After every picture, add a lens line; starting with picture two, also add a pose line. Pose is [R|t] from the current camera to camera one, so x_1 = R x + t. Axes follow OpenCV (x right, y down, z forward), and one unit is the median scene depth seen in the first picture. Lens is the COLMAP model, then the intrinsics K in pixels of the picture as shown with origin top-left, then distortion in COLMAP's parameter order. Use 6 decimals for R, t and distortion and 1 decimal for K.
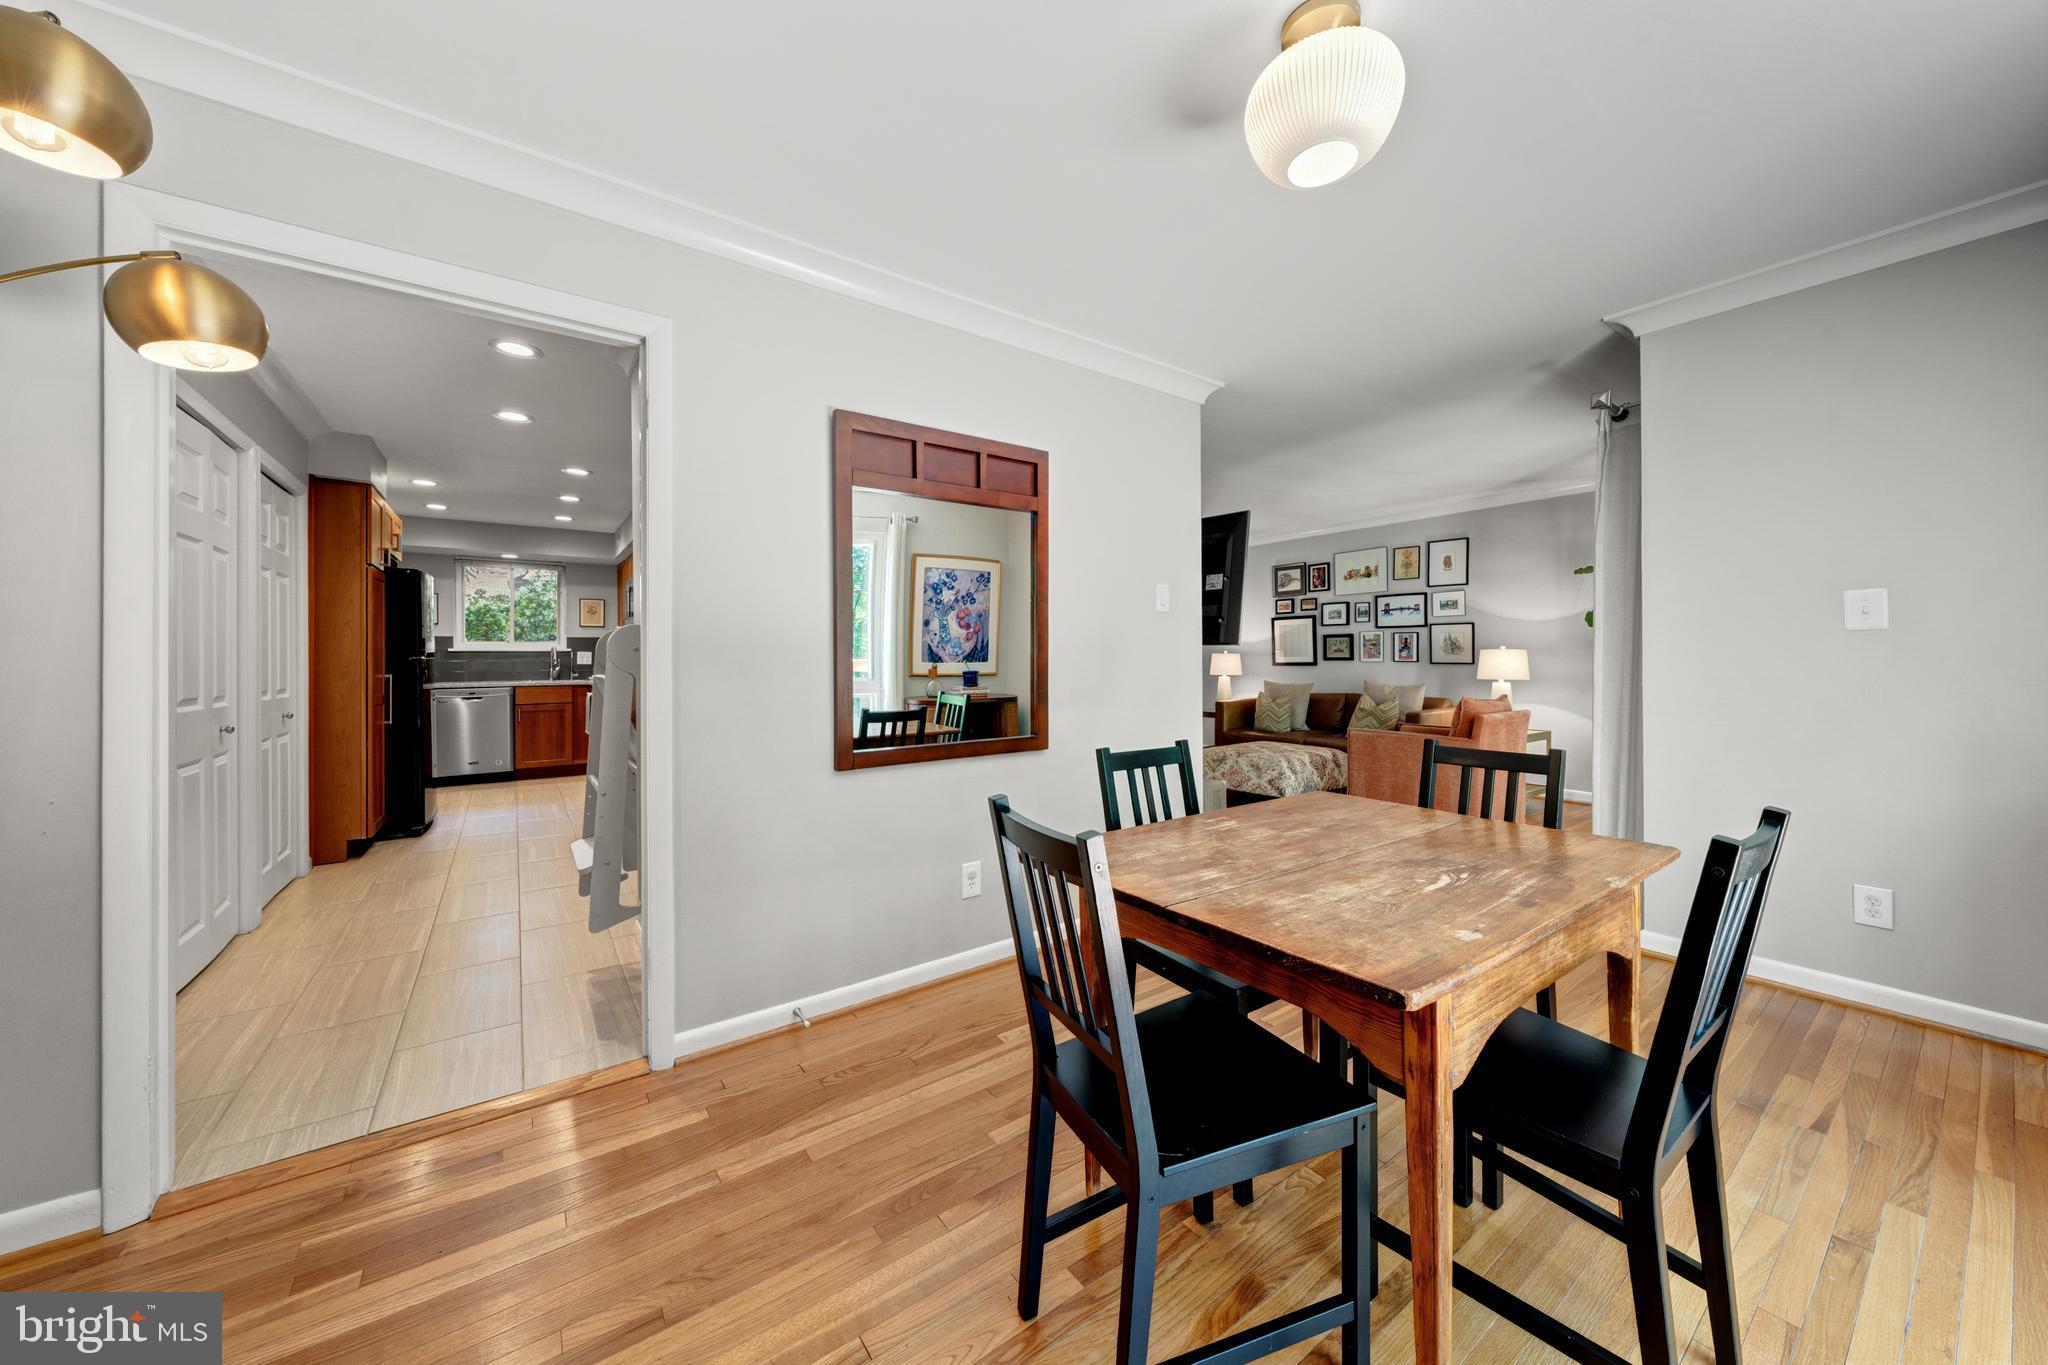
lens RADIAL K [[725.5, 0, 1033.3], [0, 725.5, 654.7], [0, 0, 1]] dist [0.000130, 0.000069]
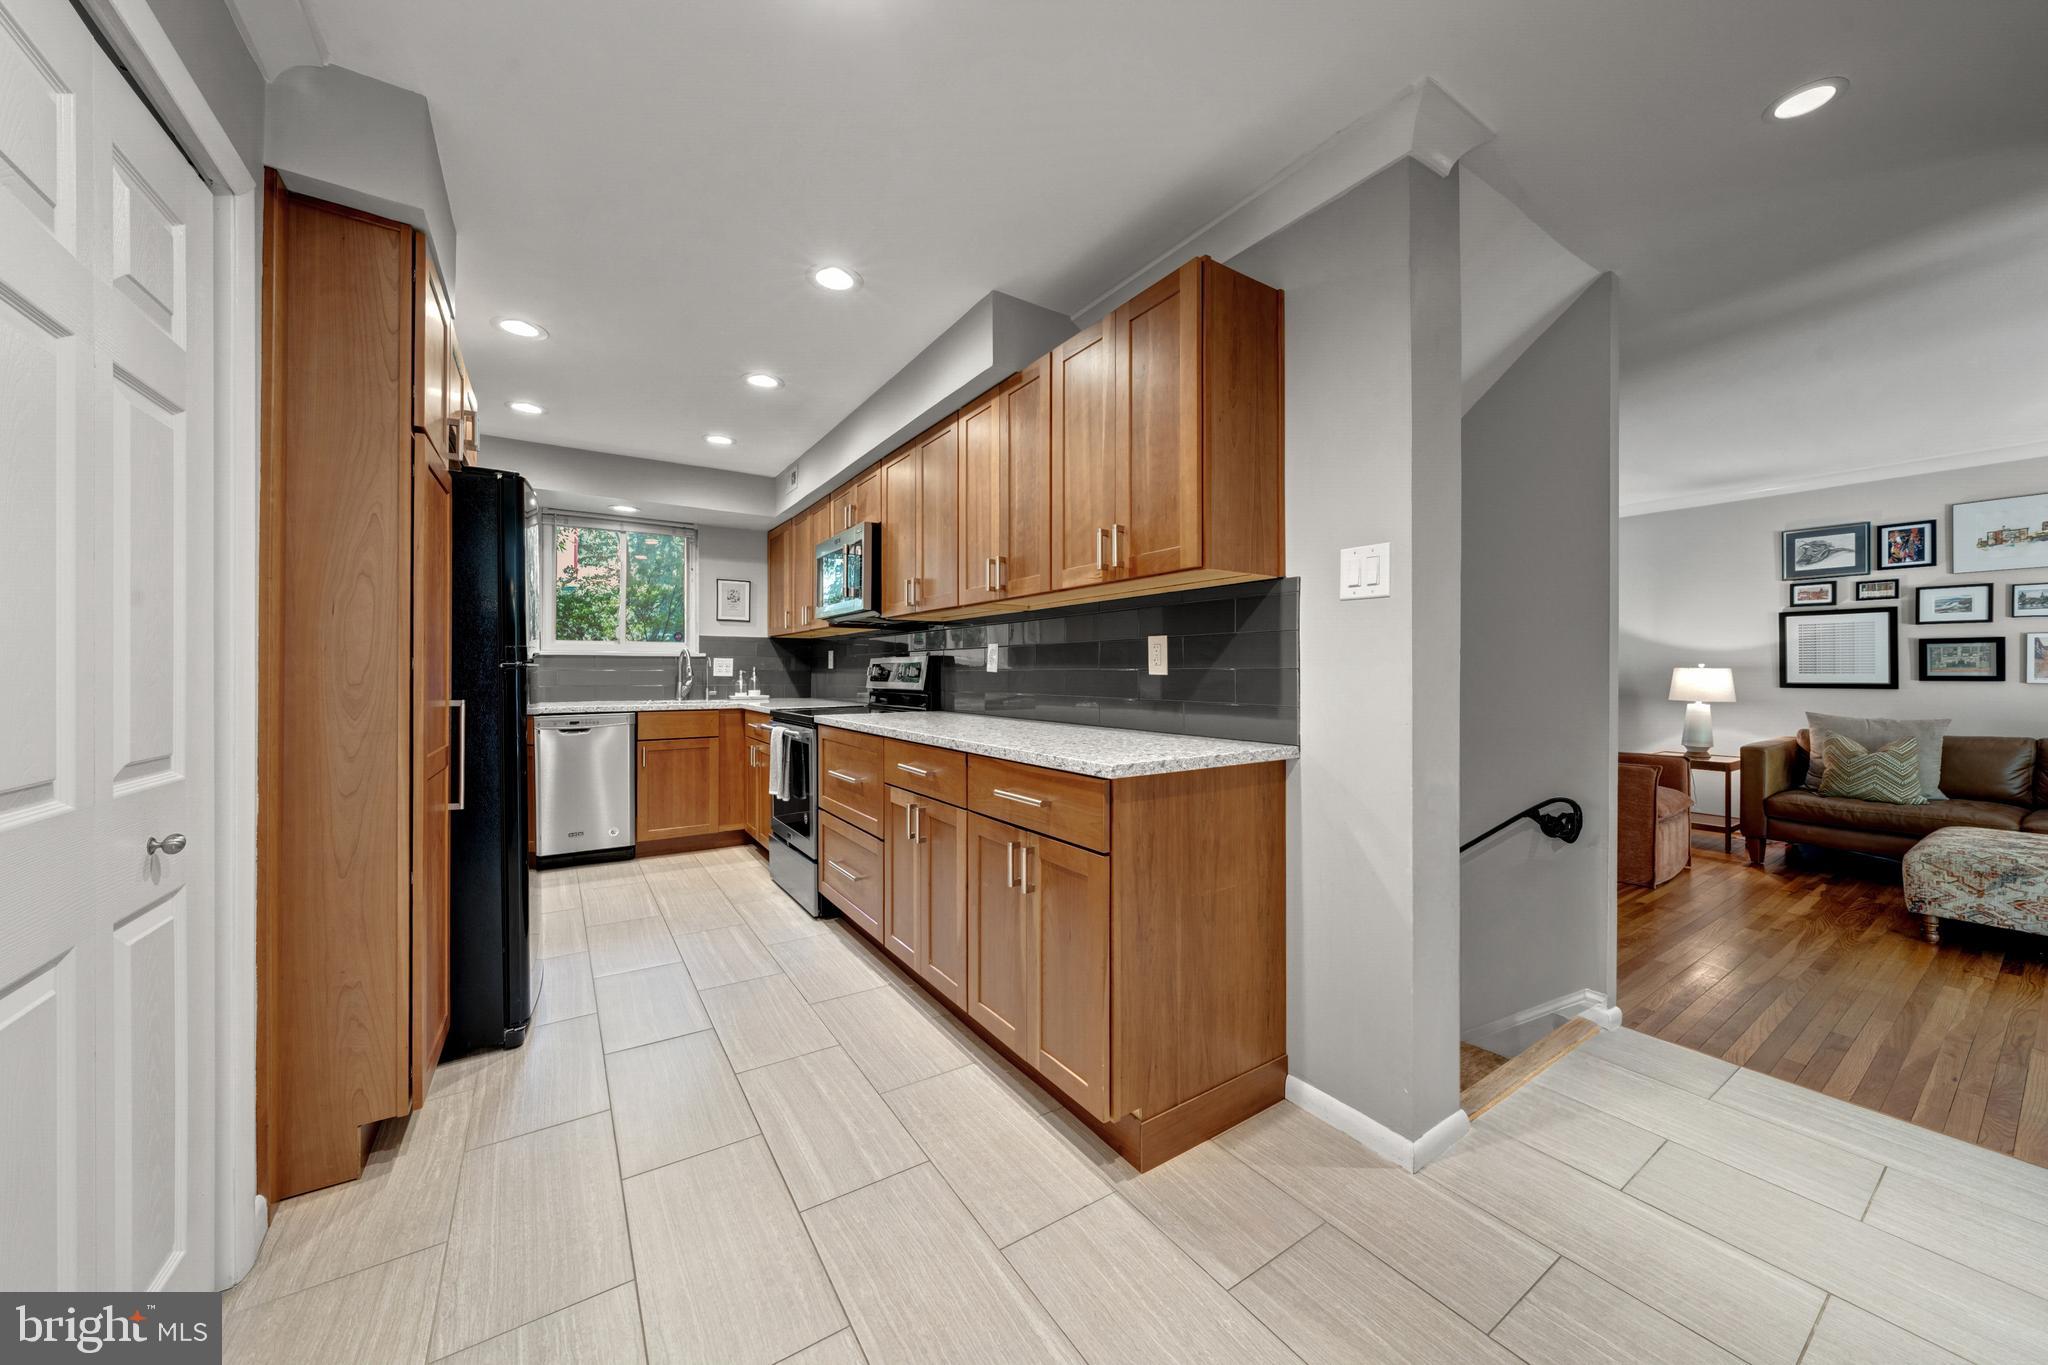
lens RADIAL K [[722.8, 0, 1018.6], [0, 722.8, 671.6], [0, 0, 1]] dist [-0.000237, 0.000113]
pose [[0.998955, 0.008226, -0.044967, -0.329781], [-0.007942, 0.999947, 0.006495, 0.002271], [0.045019, -0.006131, 0.998967, 0.359329]]
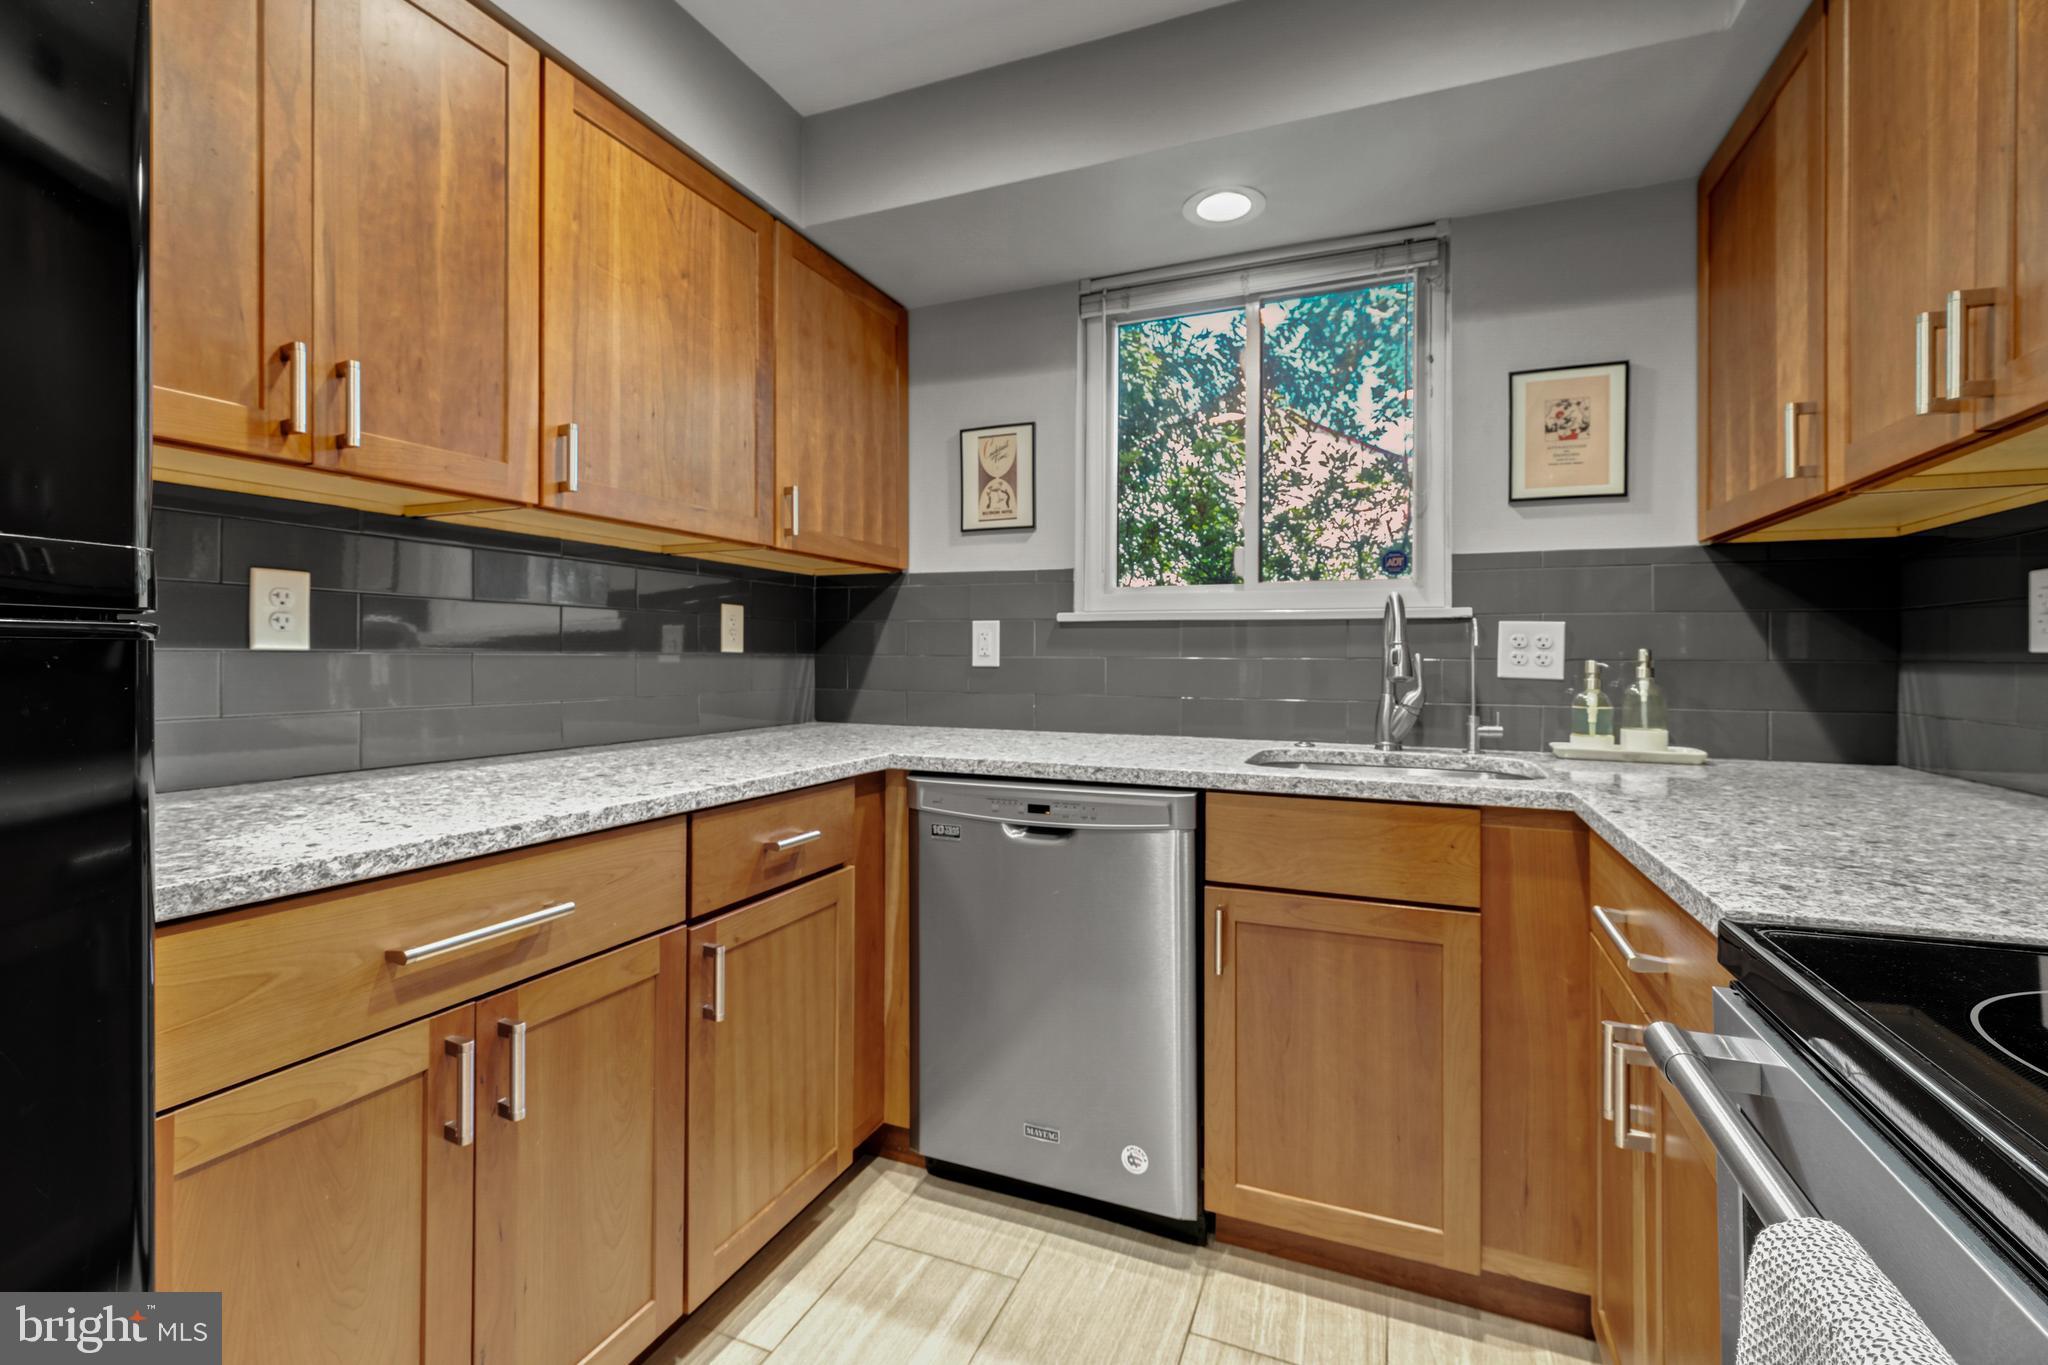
lens RADIAL K [[901.7, 0, 1022.1], [0, 901.7, 642.8], [0, 0, 1]] dist [0.024096, 0.000018]
pose [[0.523292, -0.001324, -0.852152, -0.492454], [-0.002761, 0.999991, -0.003249, 0.004252], [0.852149, 0.004053, 0.523284, 0.769982]]
